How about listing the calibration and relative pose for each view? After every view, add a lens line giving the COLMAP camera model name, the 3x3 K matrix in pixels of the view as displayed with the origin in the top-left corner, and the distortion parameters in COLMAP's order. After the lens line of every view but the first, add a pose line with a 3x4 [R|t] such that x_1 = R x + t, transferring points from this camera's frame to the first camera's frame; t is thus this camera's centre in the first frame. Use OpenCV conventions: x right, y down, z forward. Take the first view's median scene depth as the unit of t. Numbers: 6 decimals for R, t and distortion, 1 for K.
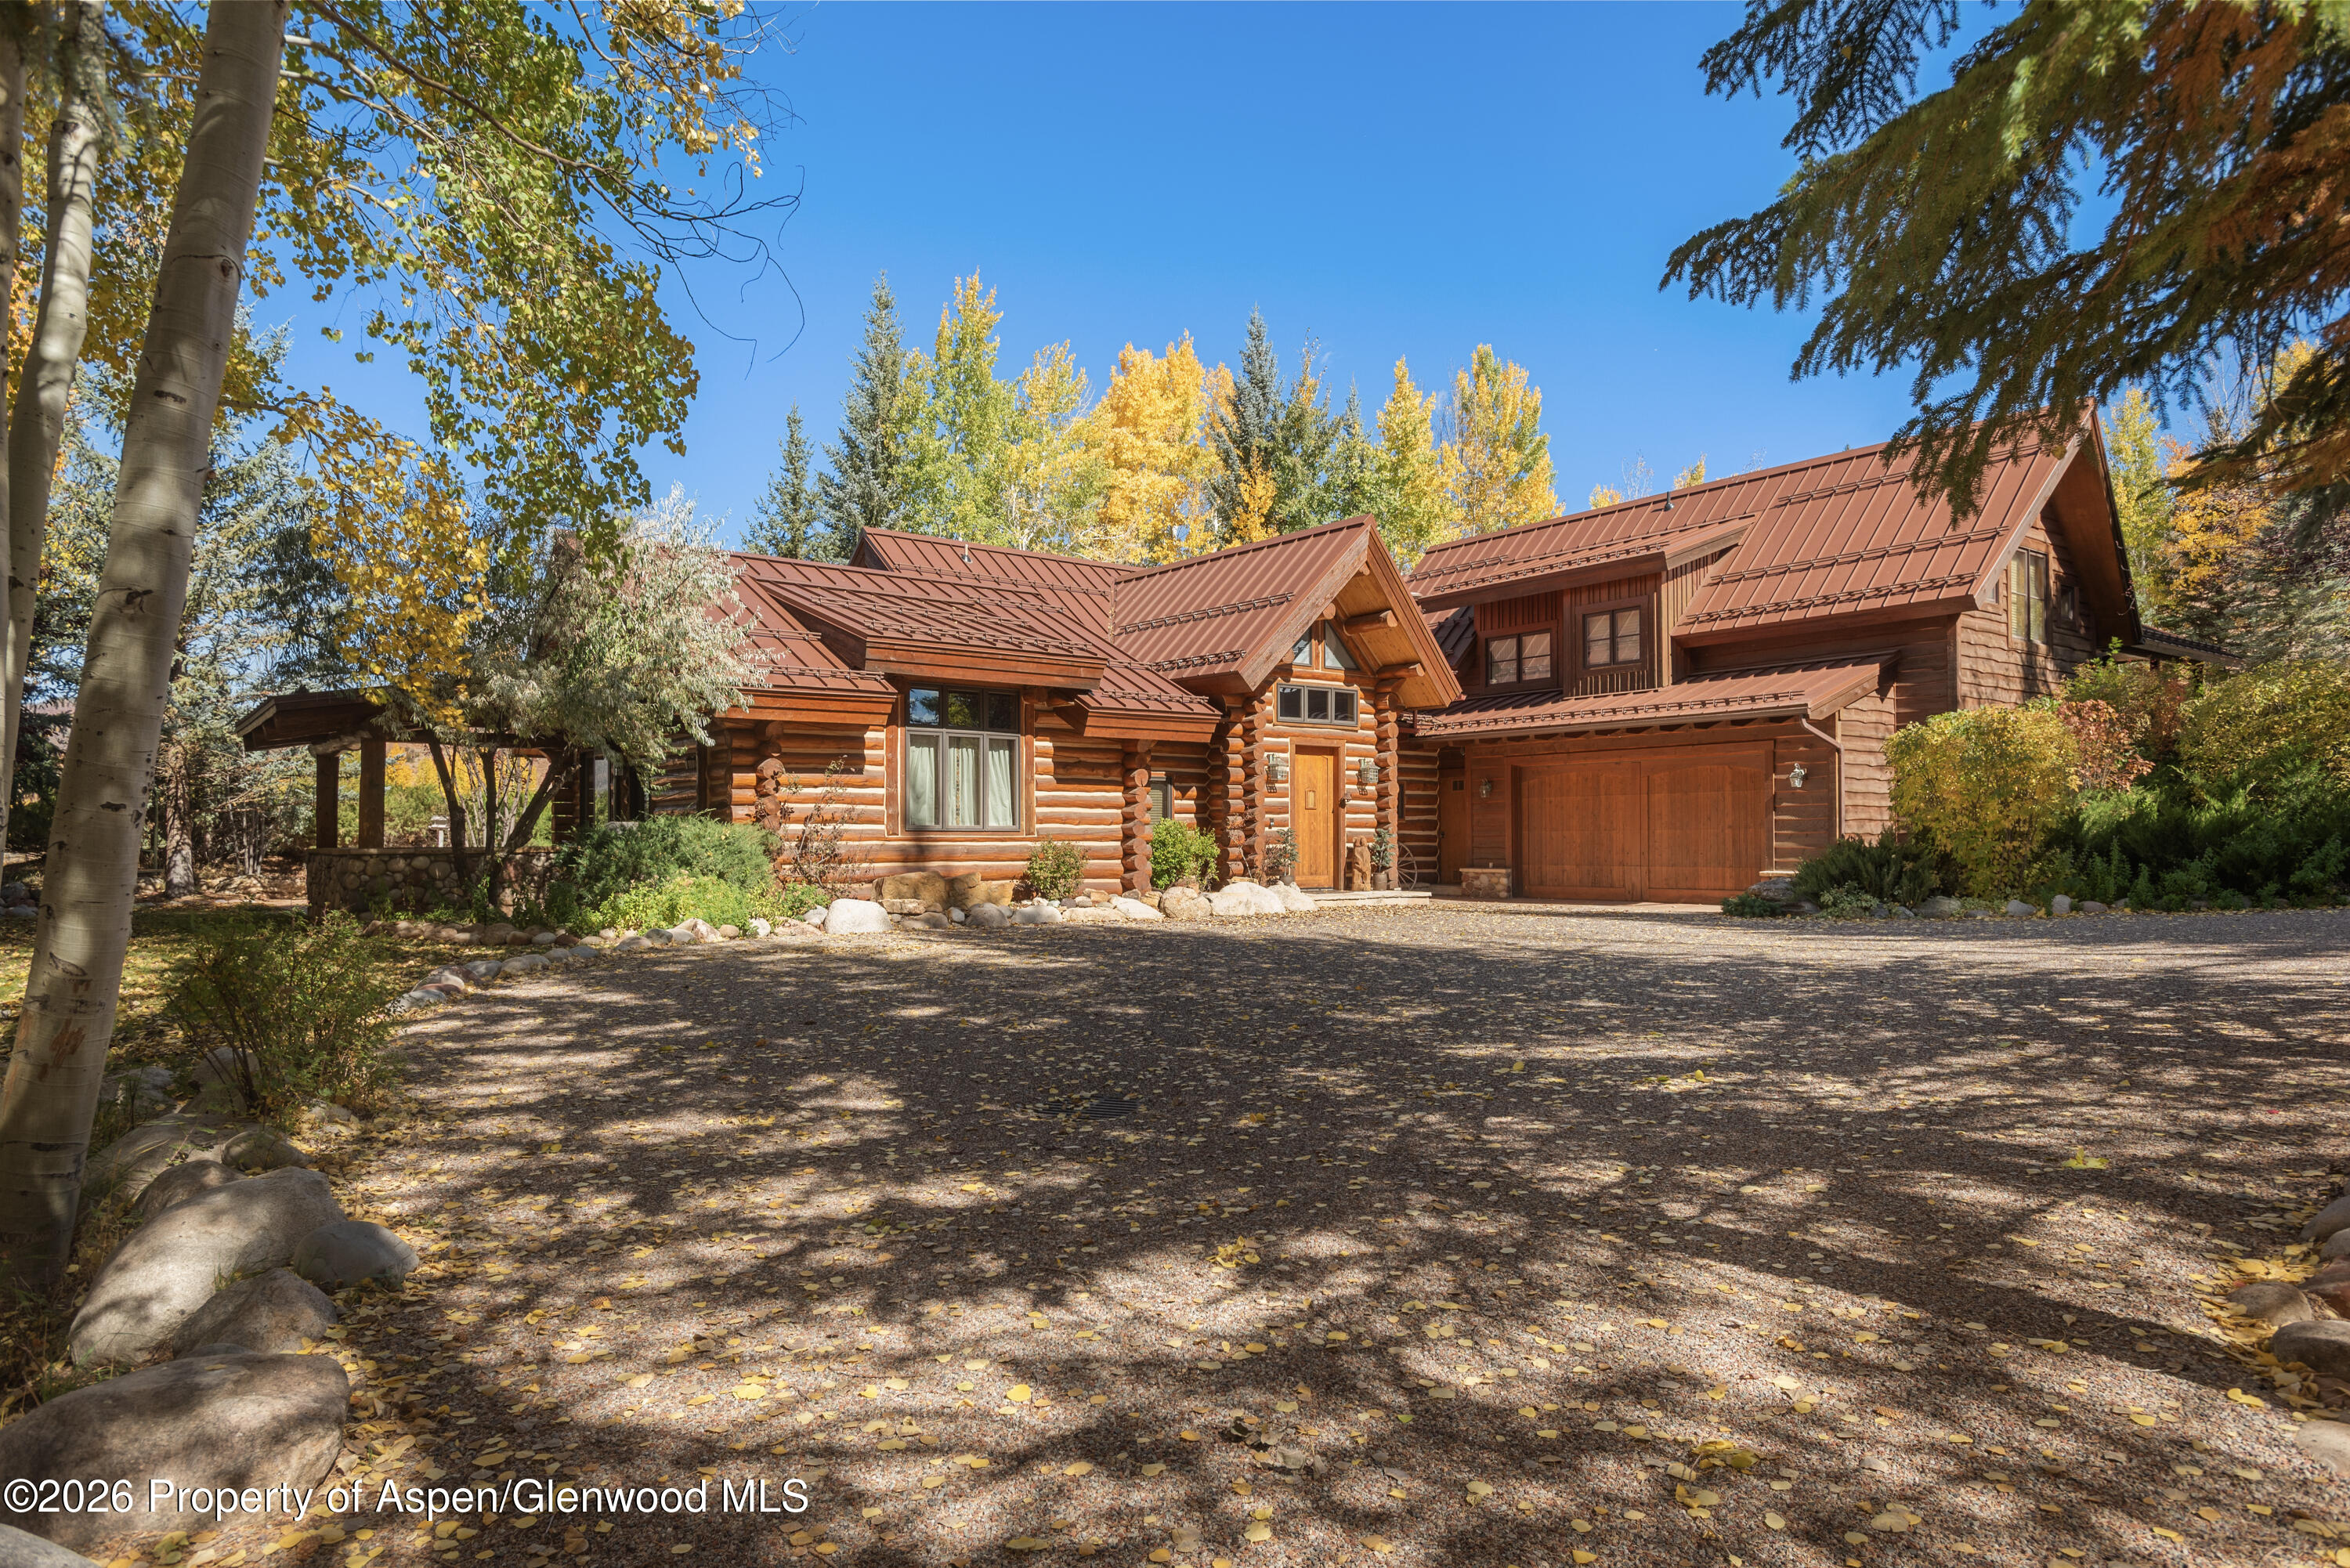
lens RADIAL K [[1507.3, 0, 1175.0], [0, 1507.3, 784.0], [0, 0, 1]] dist [0.024691, -0.000556]
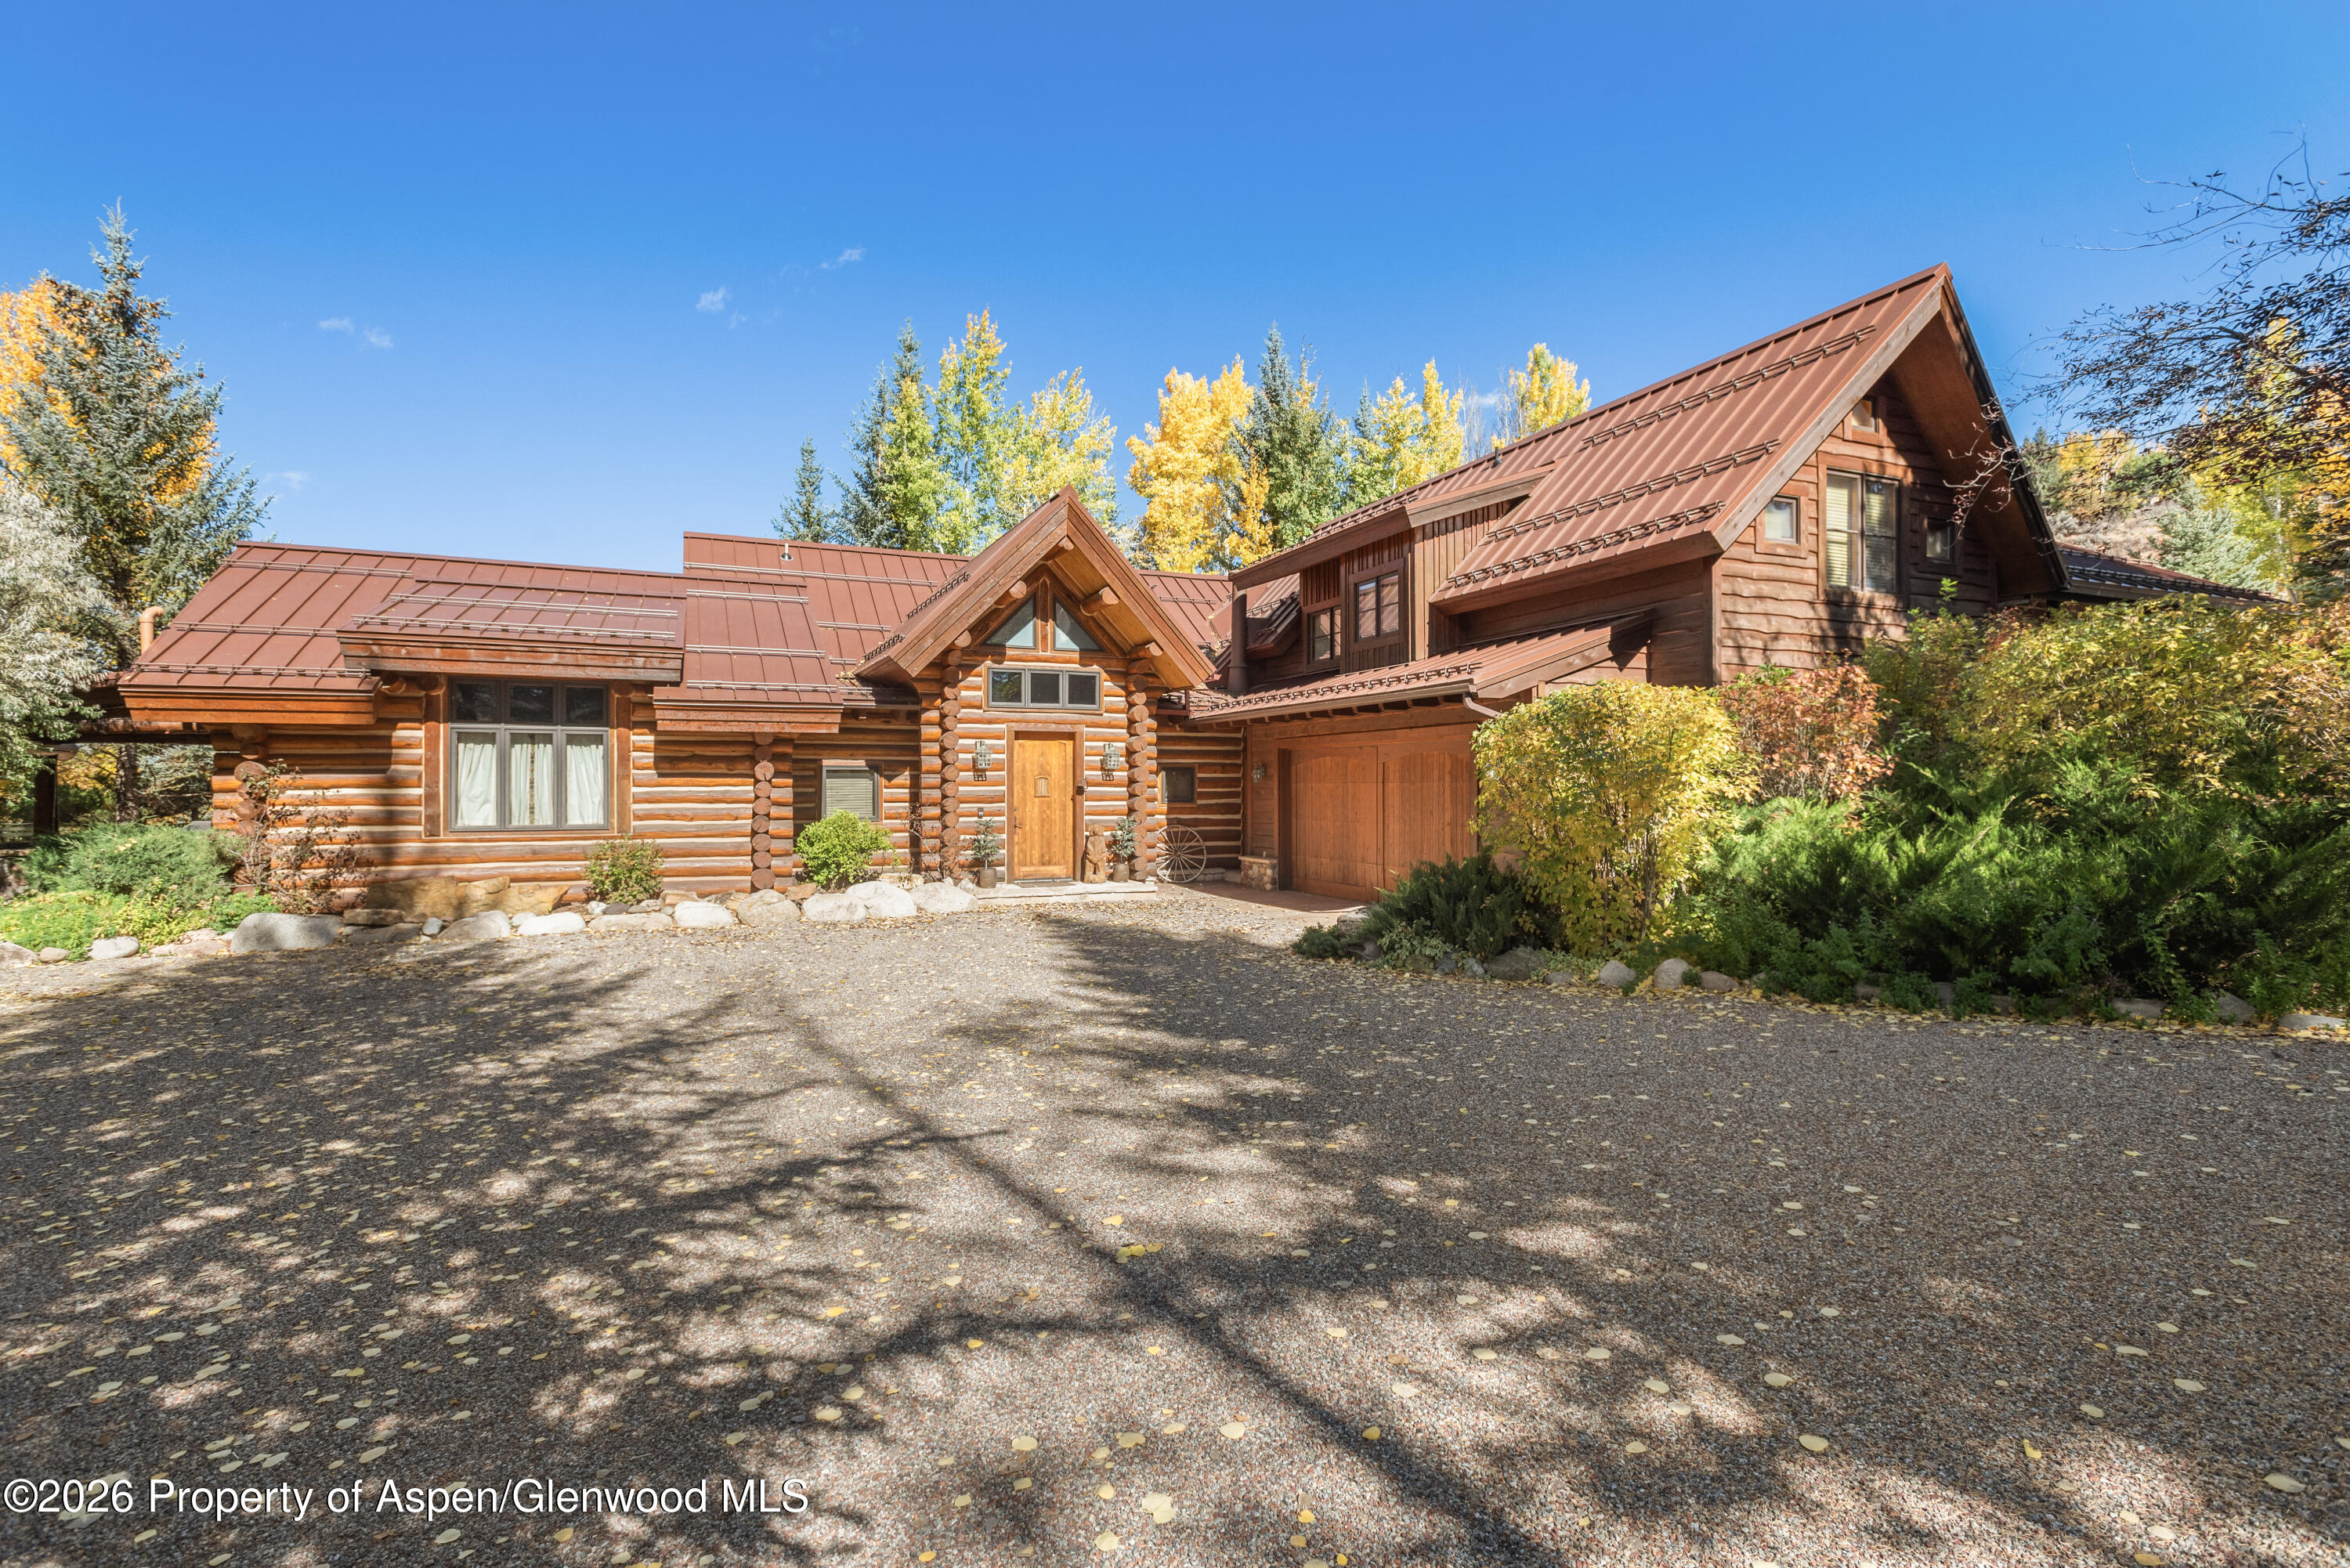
lens RADIAL K [[1104.1, 0, 1175.0], [0, 1104.1, 784.0], [0, 0, 1]] dist [0.002451, 0.000236]
pose [[0.964059, 0.003059, -0.265672, 0.357174], [0.007425, 0.999233, 0.038448, -0.018057], [0.265586, -0.039038, 0.963296, 0.337492]]
